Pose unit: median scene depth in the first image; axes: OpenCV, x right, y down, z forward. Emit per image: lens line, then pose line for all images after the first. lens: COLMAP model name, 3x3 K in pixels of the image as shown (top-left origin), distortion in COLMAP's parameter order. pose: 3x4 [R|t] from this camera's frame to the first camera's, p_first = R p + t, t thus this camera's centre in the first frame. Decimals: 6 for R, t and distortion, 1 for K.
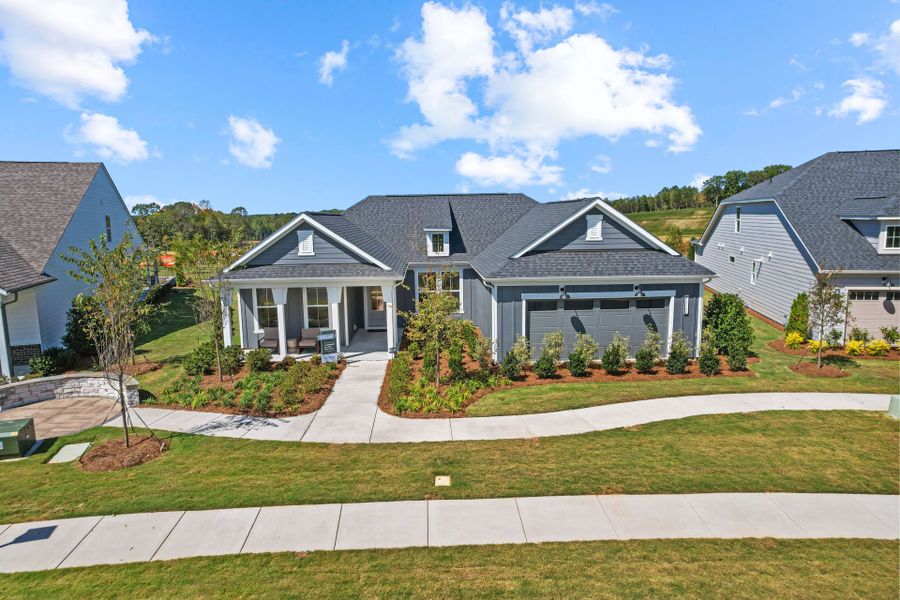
lens RADIAL K [[568.9, 0, 456.6], [0, 568.9, 302.5], [0, 0, 1]] dist [-0.077313, 0.062278]
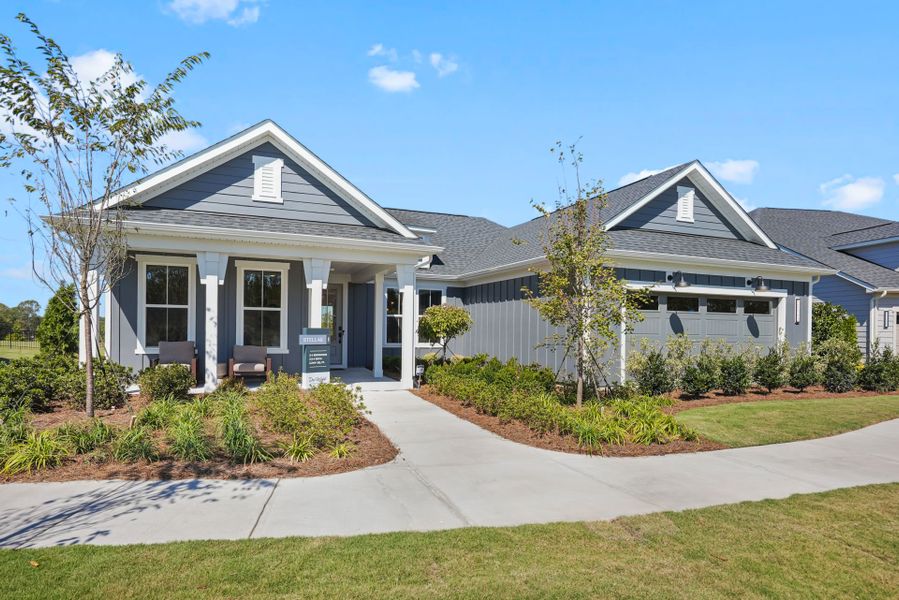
lens RADIAL K [[512.8, 0, 447.4], [0, 512.8, 335.0], [0, 0, 1]] dist [-0.027560, 0.036504]
pose [[0.947936, 0.025581, 0.317431, -0.267621], [0.019150, 0.990386, -0.137000, 0.126742], [-0.317883, 0.135946, 0.938333, 0.513726]]
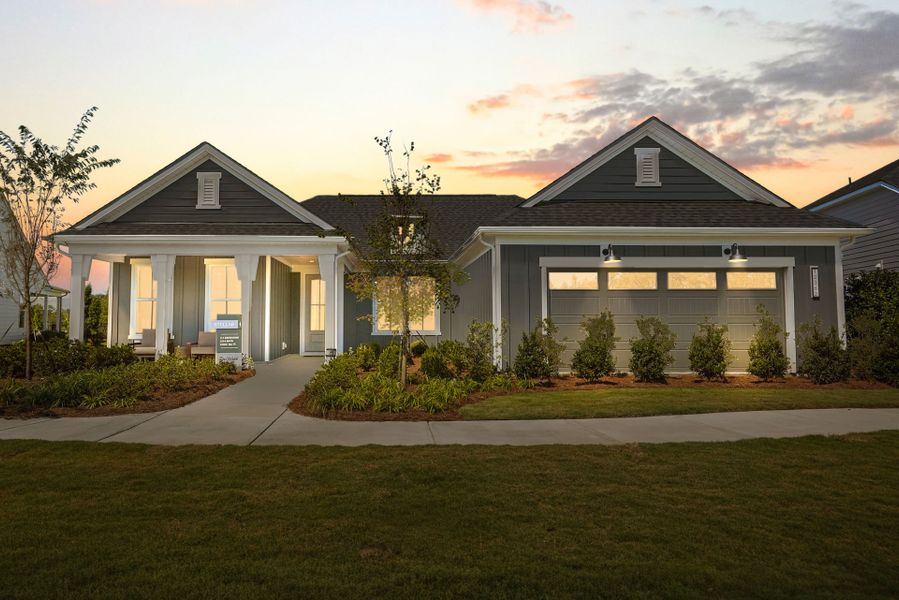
lens RADIAL K [[584.8, 0, 401.2], [0, 584.8, 289.7], [0, 0, 1]] dist [-0.019790, 0.050410]
pose [[0.999256, 0.011387, -0.036841, -0.013501], [-0.018671, 0.978818, -0.203878, 0.152867], [0.033739, 0.204414, 0.978303, 0.375829]]
